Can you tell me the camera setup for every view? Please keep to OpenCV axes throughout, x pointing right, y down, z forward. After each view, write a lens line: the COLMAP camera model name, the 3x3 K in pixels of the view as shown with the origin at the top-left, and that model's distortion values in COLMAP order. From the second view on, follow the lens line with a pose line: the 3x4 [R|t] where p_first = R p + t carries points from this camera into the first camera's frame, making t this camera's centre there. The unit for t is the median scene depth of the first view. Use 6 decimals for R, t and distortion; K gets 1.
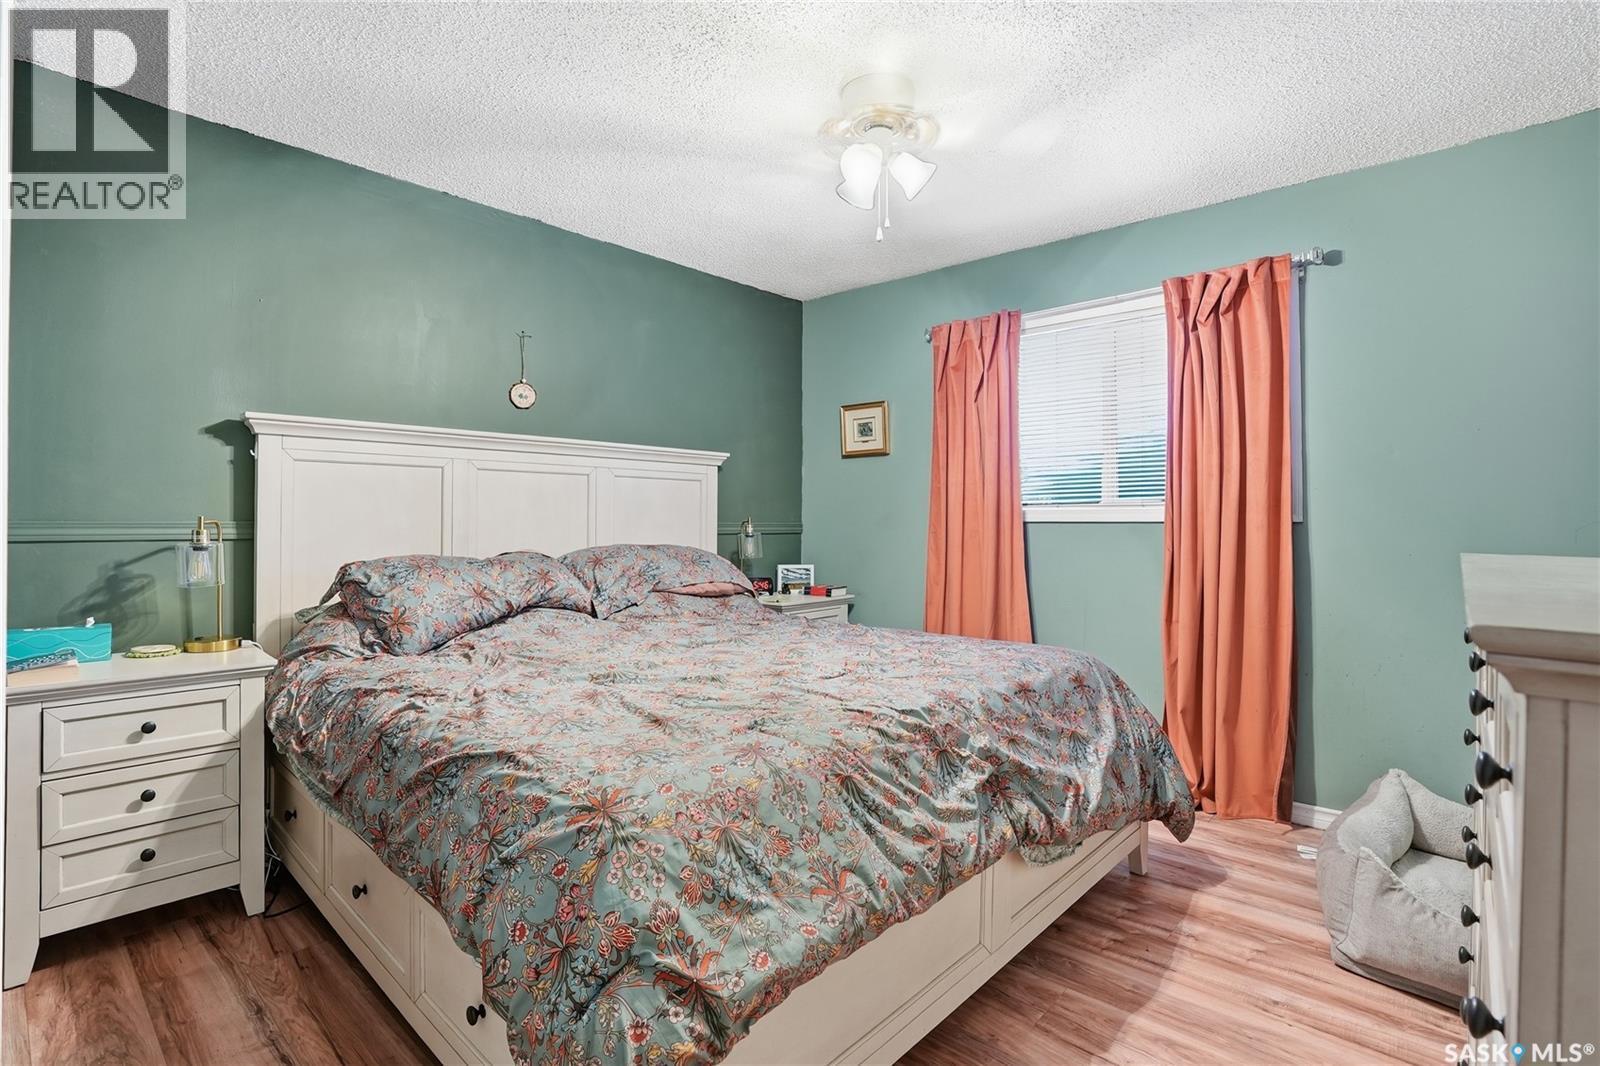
lens RADIAL K [[751.4, 0, 795.8], [0, 751.4, 537.8], [0, 0, 1]] dist [-0.072186, 0.027520]
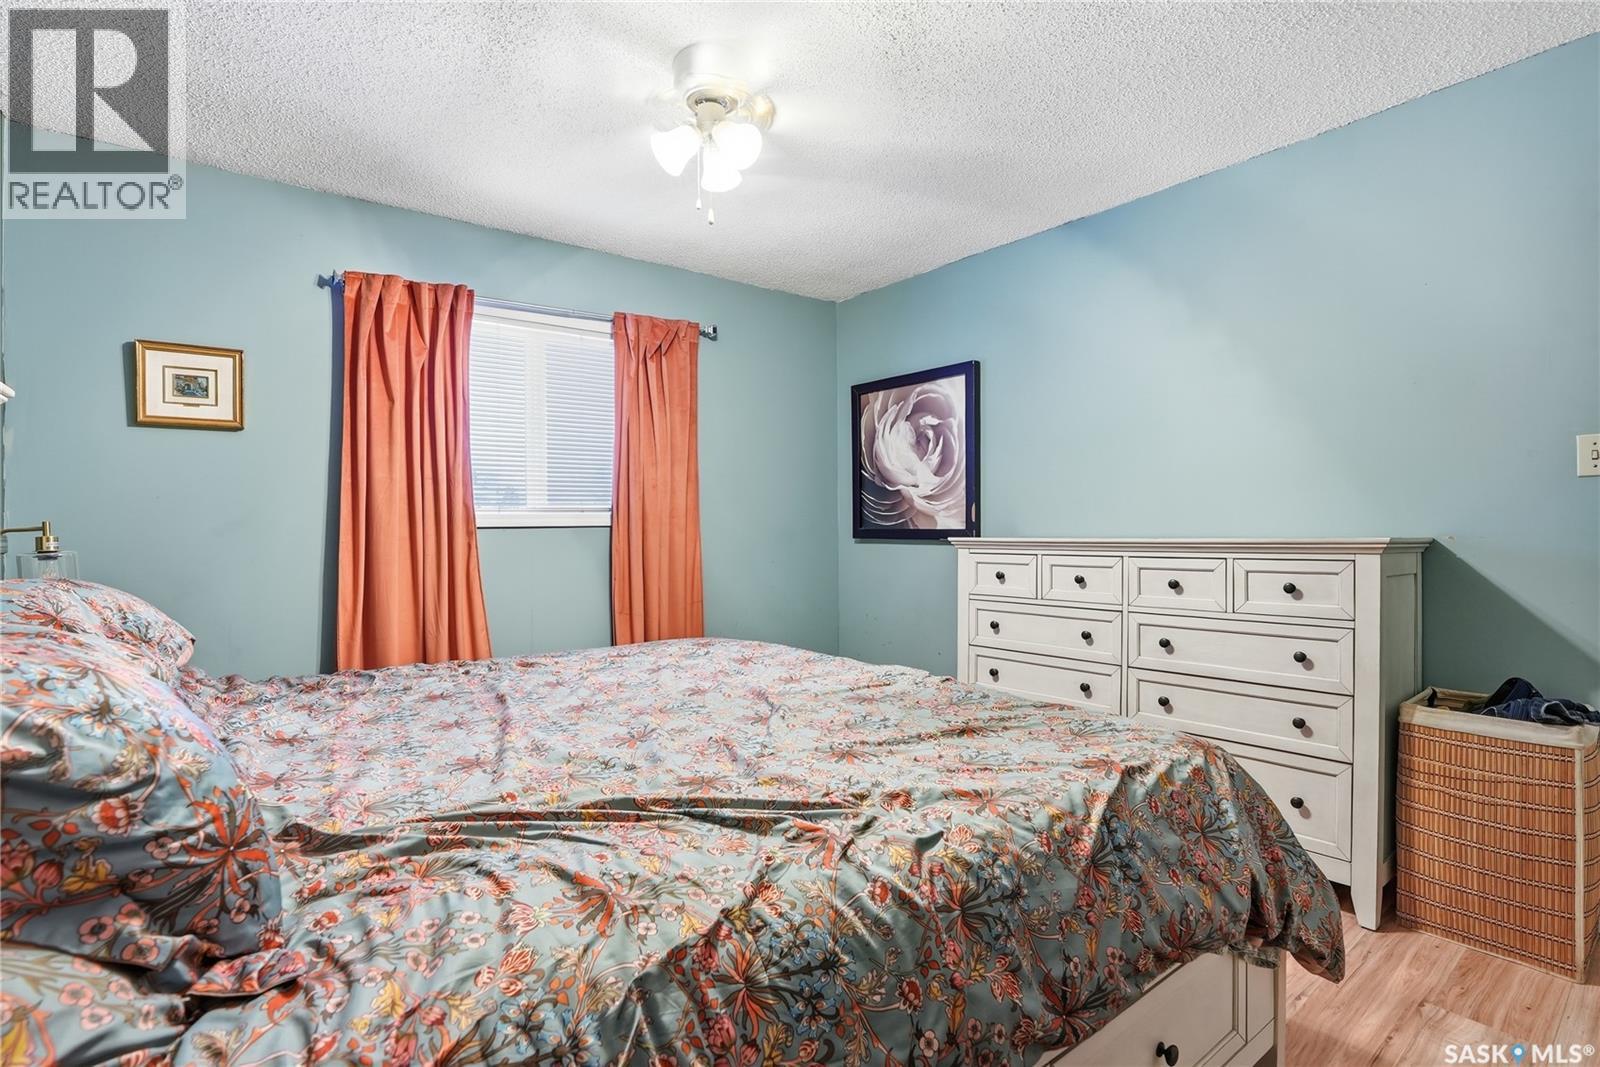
lens RADIAL K [[751.4, 0, 795.8], [0, 751.4, 538.3], [0, 0, 1]] dist [-0.072186, 0.027520]
pose [[0.188262, -0.016974, 0.981972, -0.568119], [0.032066, 0.999424, 0.011128, -0.006161], [-0.981595, 0.029393, 0.188698, 0.513760]]
